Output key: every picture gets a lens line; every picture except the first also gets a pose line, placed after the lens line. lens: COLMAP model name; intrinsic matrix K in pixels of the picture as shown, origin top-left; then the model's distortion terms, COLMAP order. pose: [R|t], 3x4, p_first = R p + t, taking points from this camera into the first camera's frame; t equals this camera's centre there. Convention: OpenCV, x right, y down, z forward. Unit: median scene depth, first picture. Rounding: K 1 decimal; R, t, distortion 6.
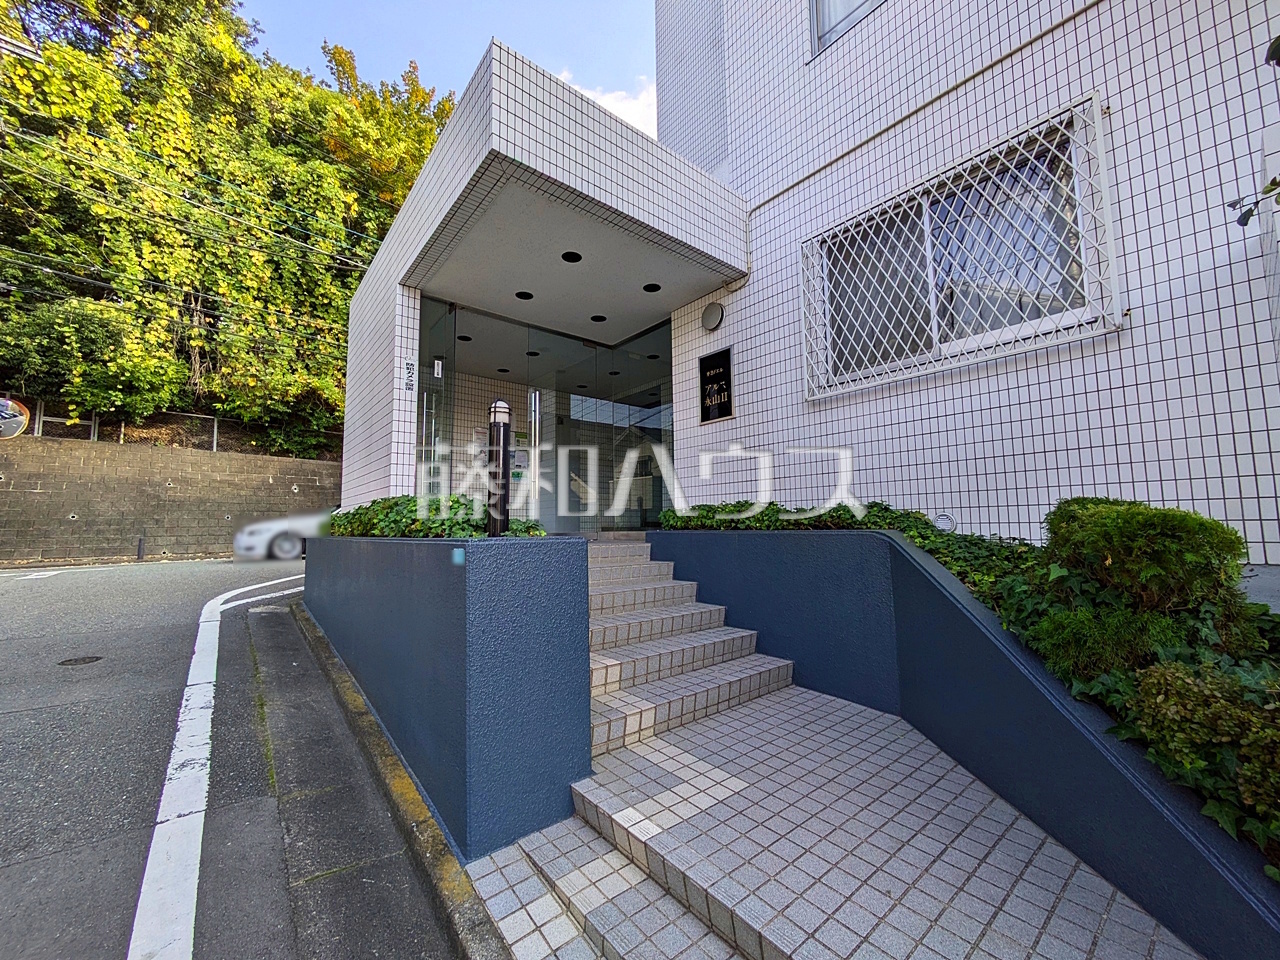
lens RADIAL K [[501.5, 0, 640.0], [0, 501.5, 480.0], [0, 0, 1]] dist [0.002143, -0.000069]
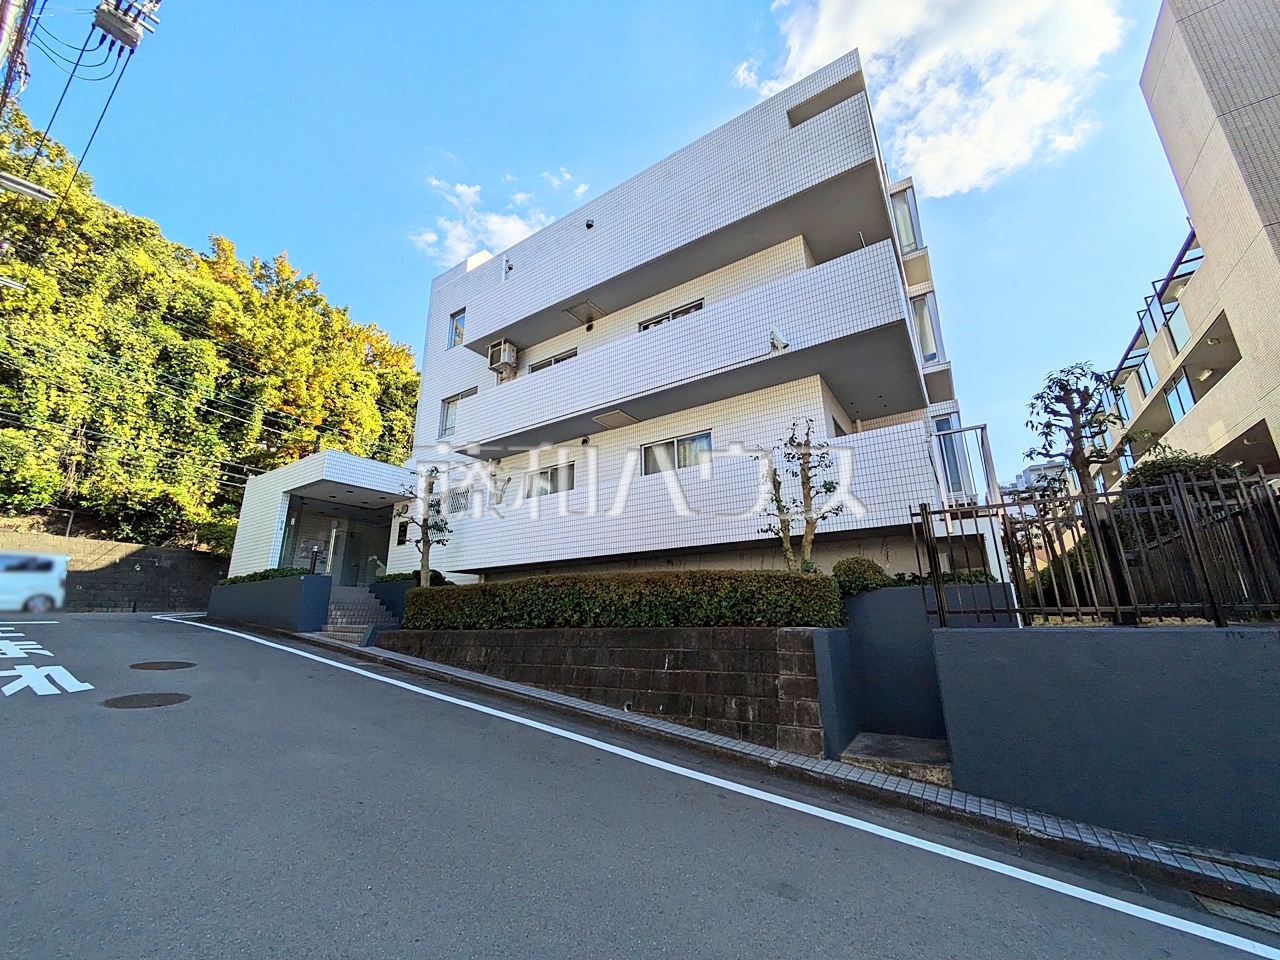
lens RADIAL K [[501.5, 0, 640.0], [0, 501.5, 480.0], [0, 0, 1]] dist [0.002143, -0.000069]
pose [[0.955035, 0.076532, 0.286446, 0.200447], [-0.023306, 0.982500, -0.184800, 0.005120], [-0.295576, 0.169815, 0.940105, -0.729865]]
